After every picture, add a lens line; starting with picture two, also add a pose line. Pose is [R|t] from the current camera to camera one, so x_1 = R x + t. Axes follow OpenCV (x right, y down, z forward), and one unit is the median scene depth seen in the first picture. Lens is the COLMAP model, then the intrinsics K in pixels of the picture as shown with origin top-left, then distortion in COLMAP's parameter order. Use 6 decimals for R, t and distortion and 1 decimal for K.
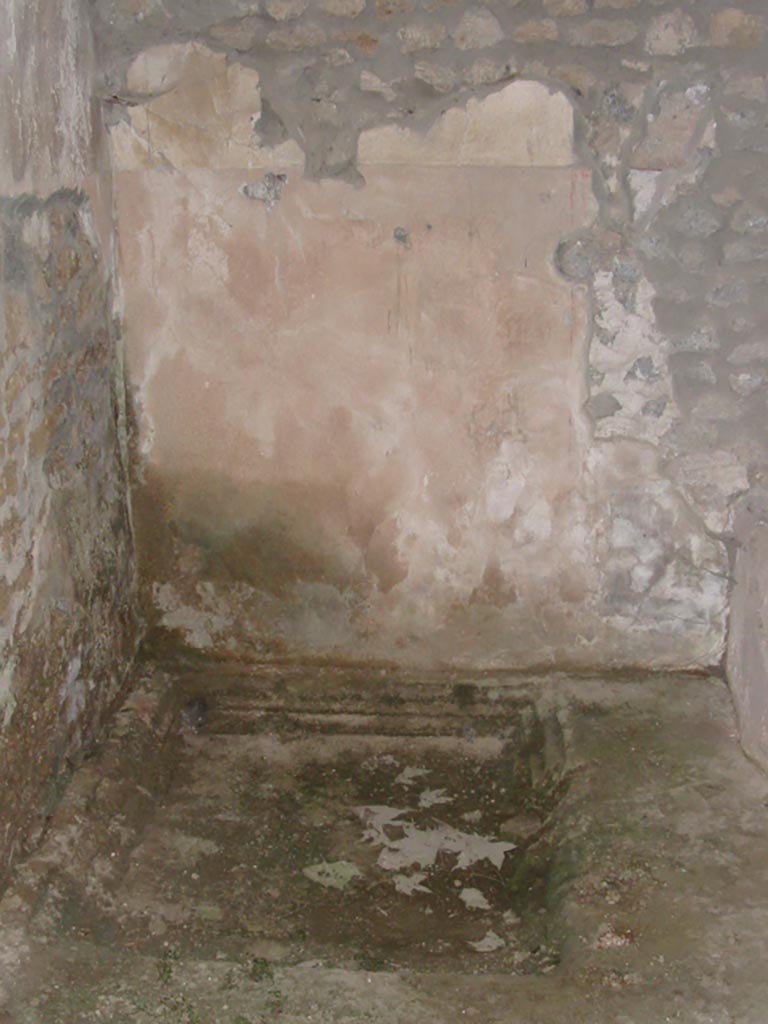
lens RADIAL K [[1544.4, 0, 383.8], [0, 1544.4, 508.6], [0, 0, 1]] dist [-0.137200, 0.000000]
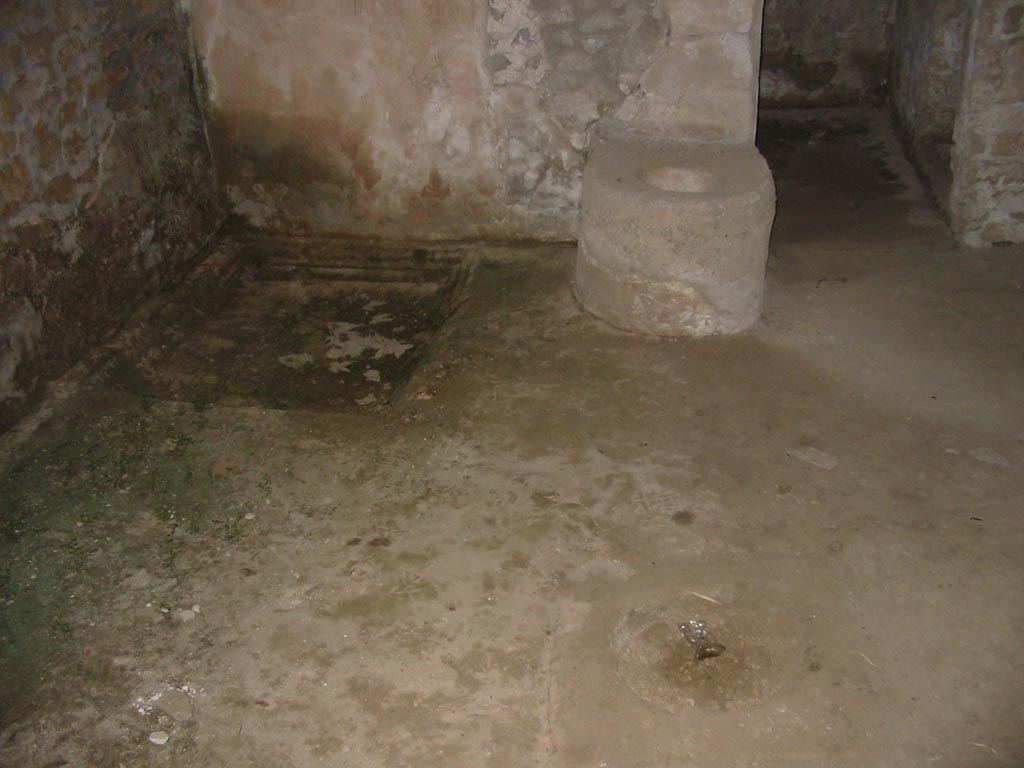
lens RADIAL K [[1112.8, 0, 511.5], [0, 1112.8, 381.5], [0, 0, 1]] dist [-0.109823, 0.000000]
pose [[0.992988, 0.020006, -0.116508, 0.286455], [0.002898, 0.981159, 0.193182, 0.030487], [0.118178, -0.192165, 0.974221, -0.101308]]
